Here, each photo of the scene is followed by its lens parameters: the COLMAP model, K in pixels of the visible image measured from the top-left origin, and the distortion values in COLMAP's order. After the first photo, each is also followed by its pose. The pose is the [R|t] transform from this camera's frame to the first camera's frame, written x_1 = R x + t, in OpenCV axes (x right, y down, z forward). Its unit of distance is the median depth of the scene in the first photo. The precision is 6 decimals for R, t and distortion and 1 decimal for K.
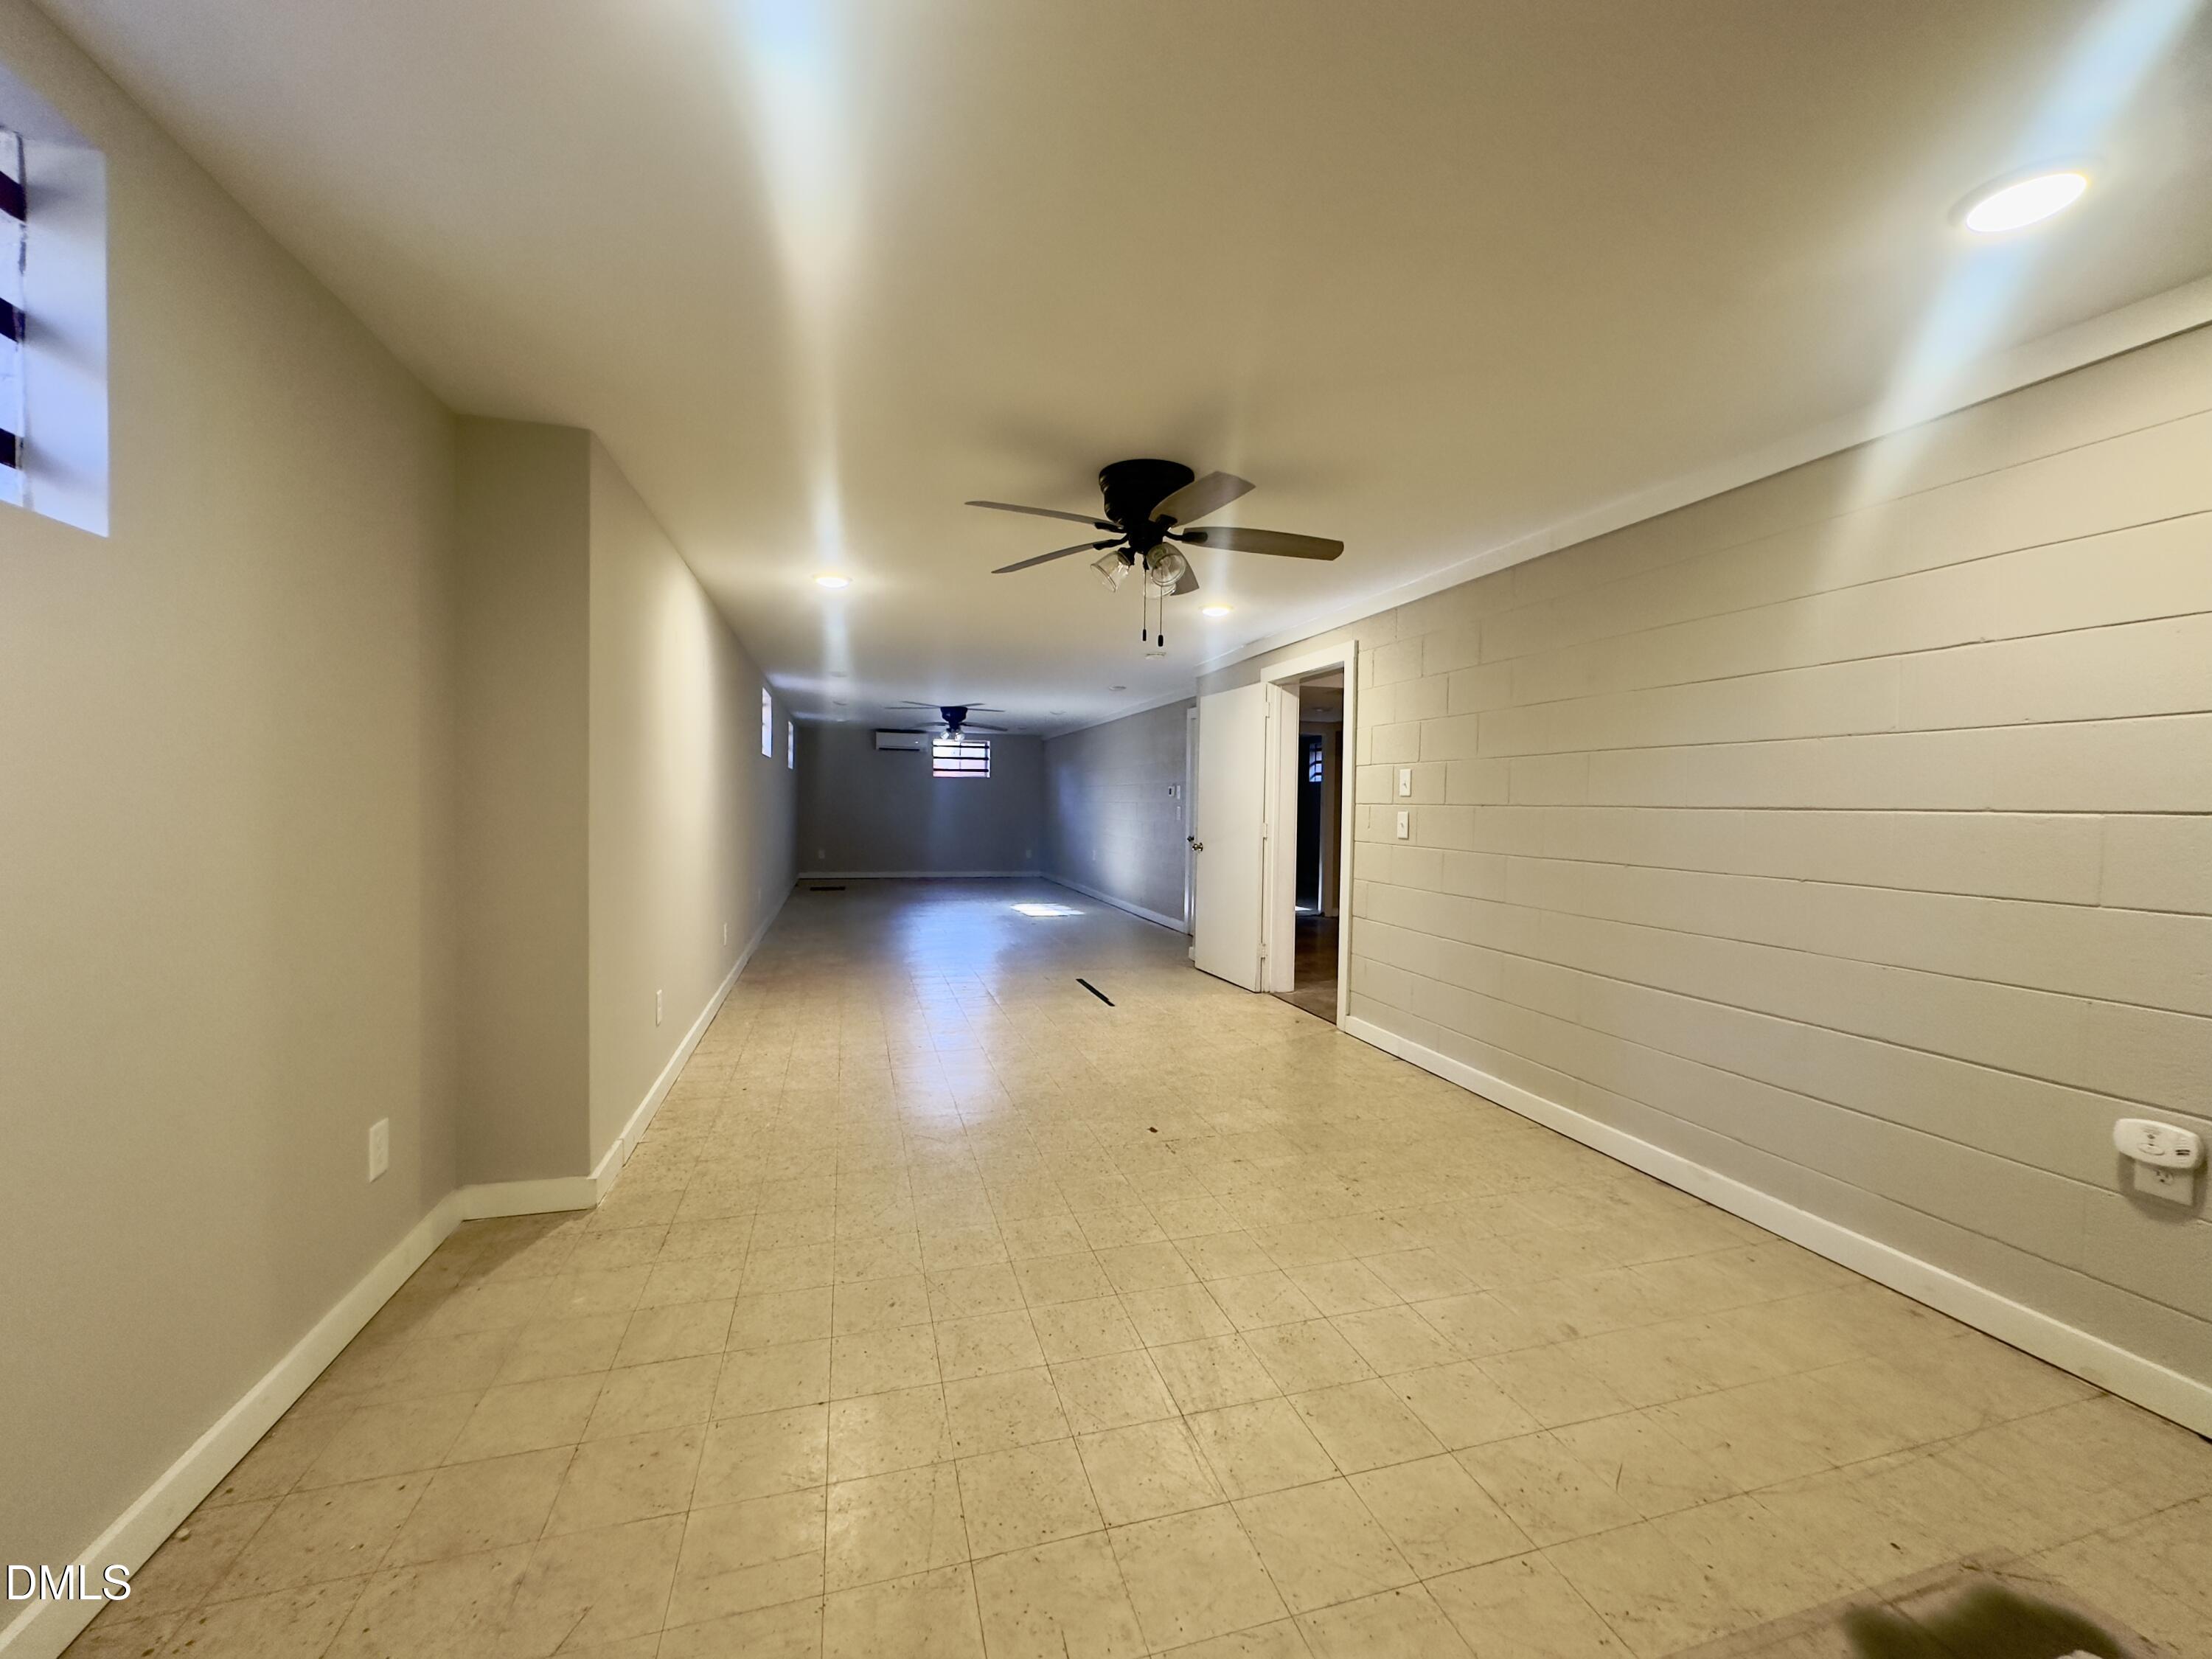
lens RADIAL K [[888.9, 0, 1109.3], [0, 888.9, 827.9], [0, 0, 1]] dist [-0.004656, 0.000228]
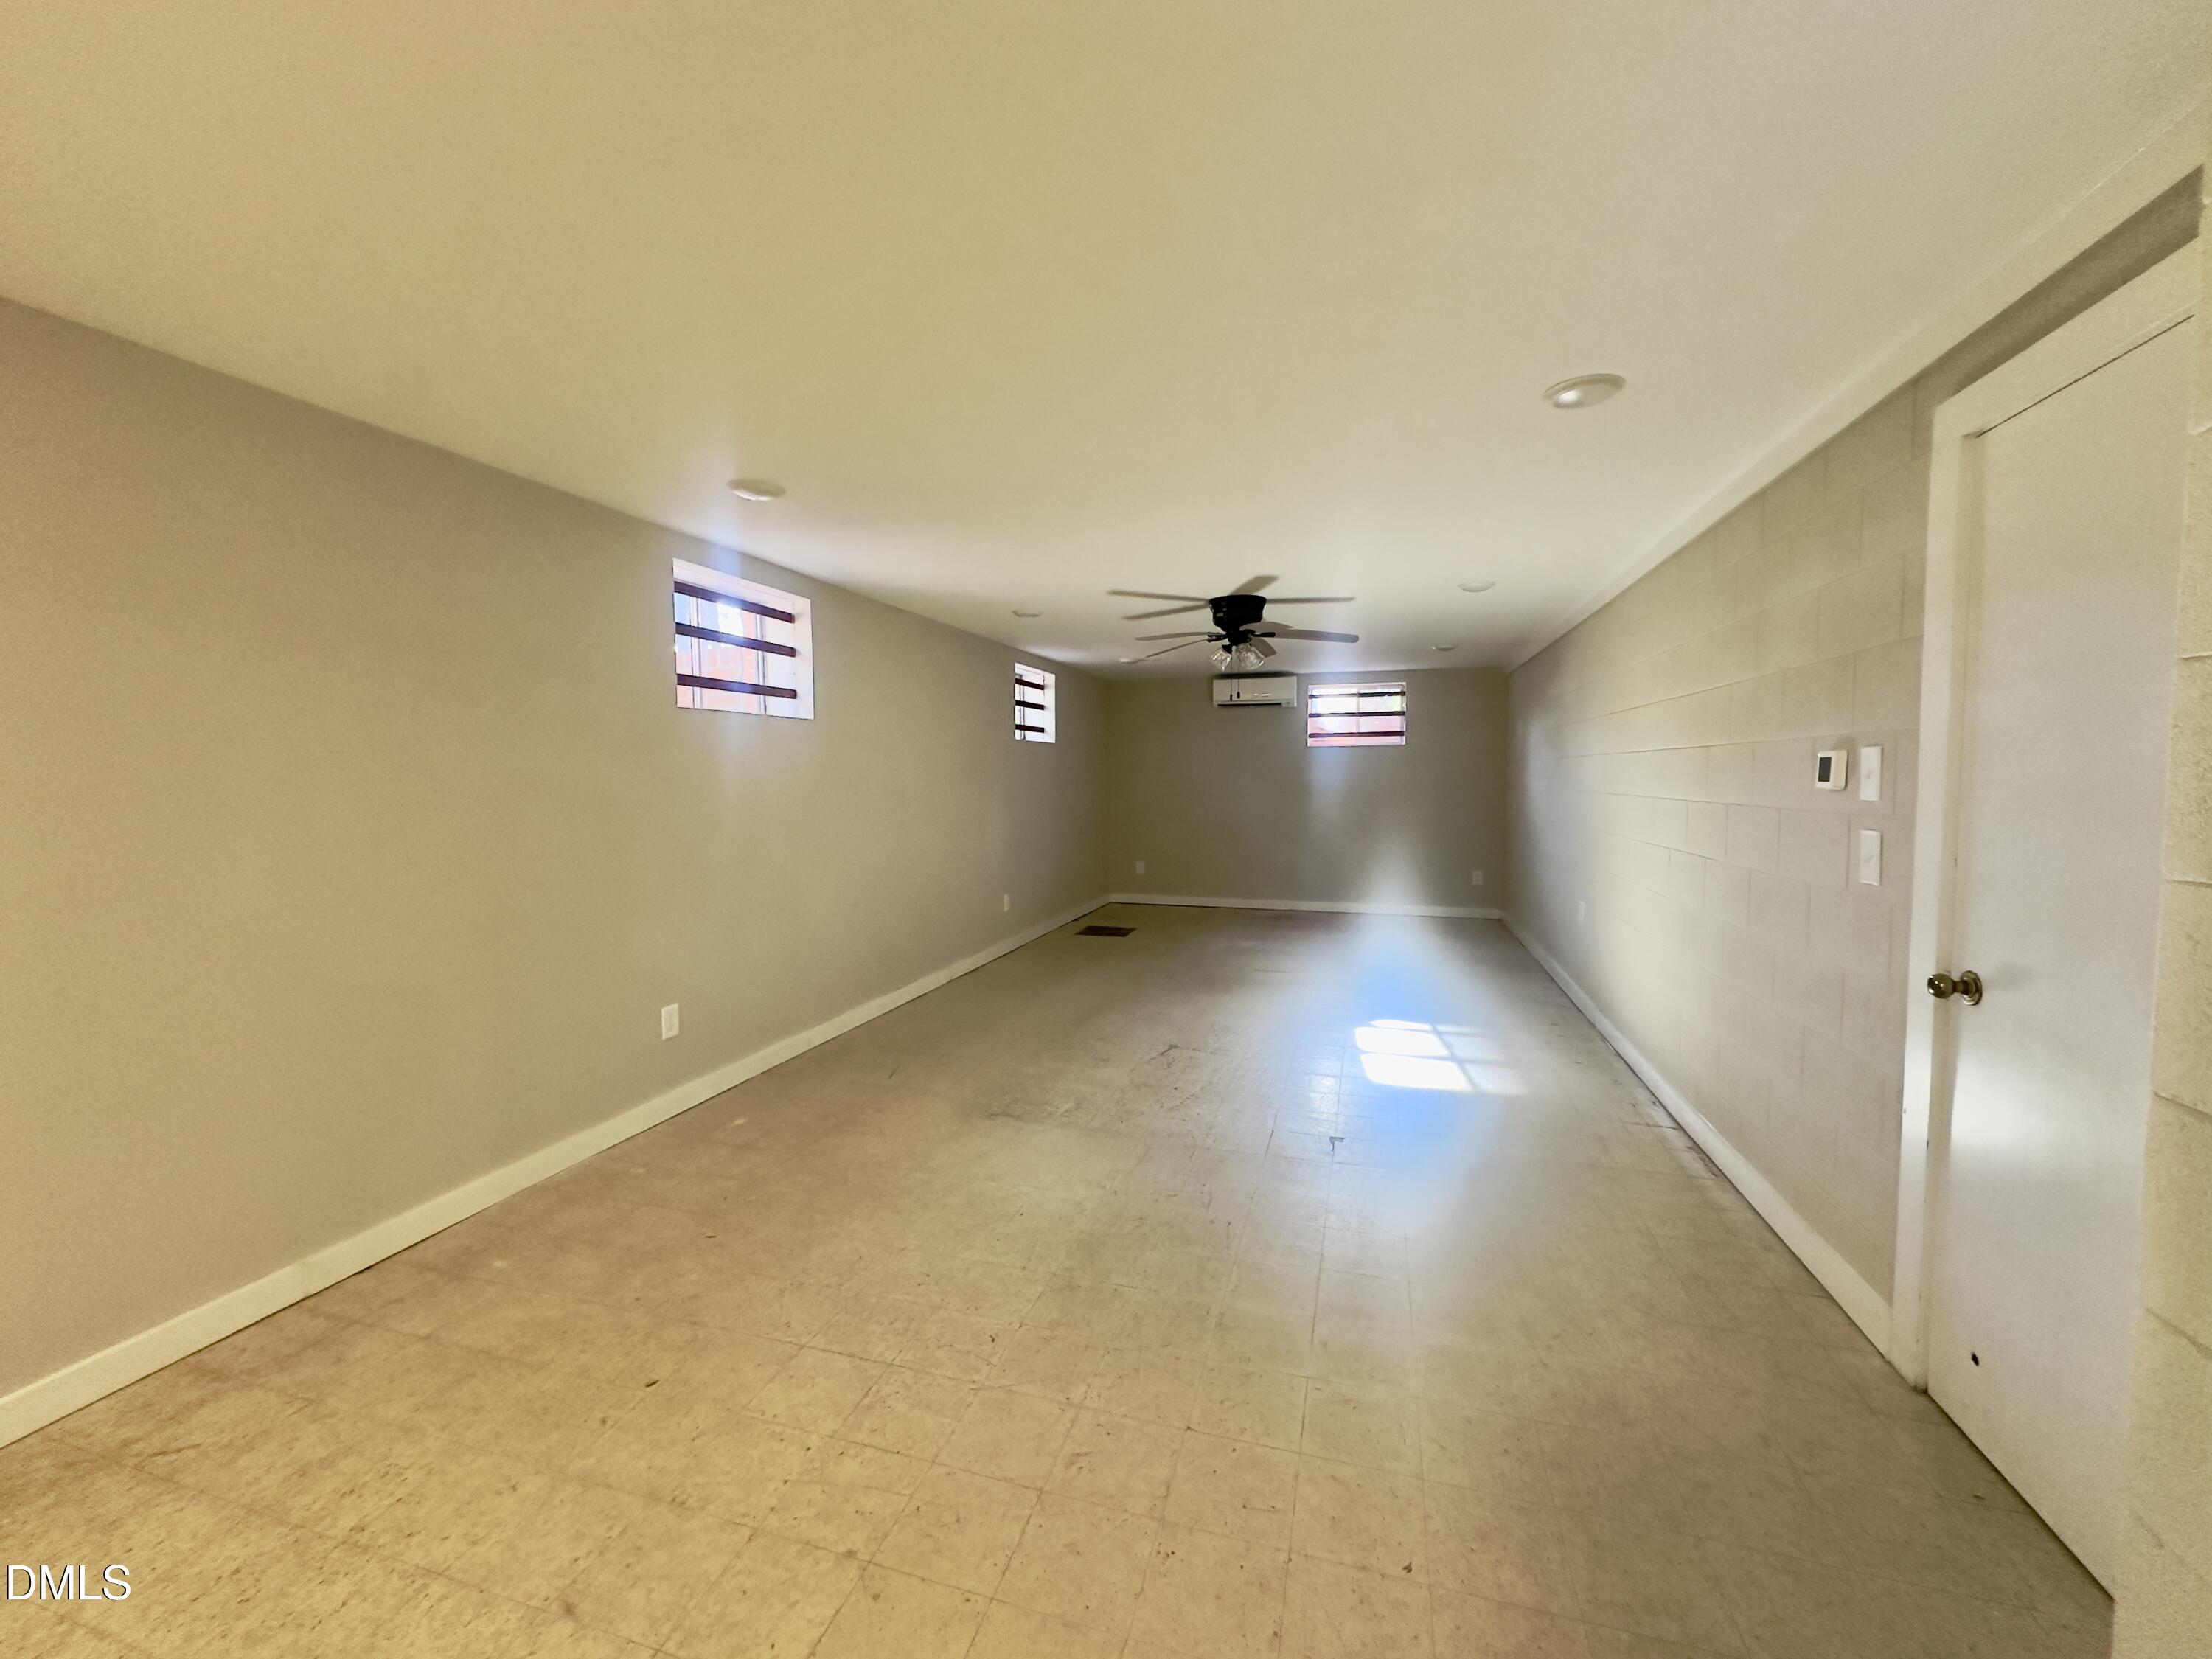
lens RADIAL K [[888.9, 0, 1101.4], [0, 888.9, 827.1], [0, 0, 1]] dist [-0.004656, 0.000228]
pose [[0.838921, 0.016495, -0.544004, 0.018797], [-0.000030, 0.999542, 0.030262, -0.020701], [0.544254, -0.025371, 0.838537, 0.413071]]
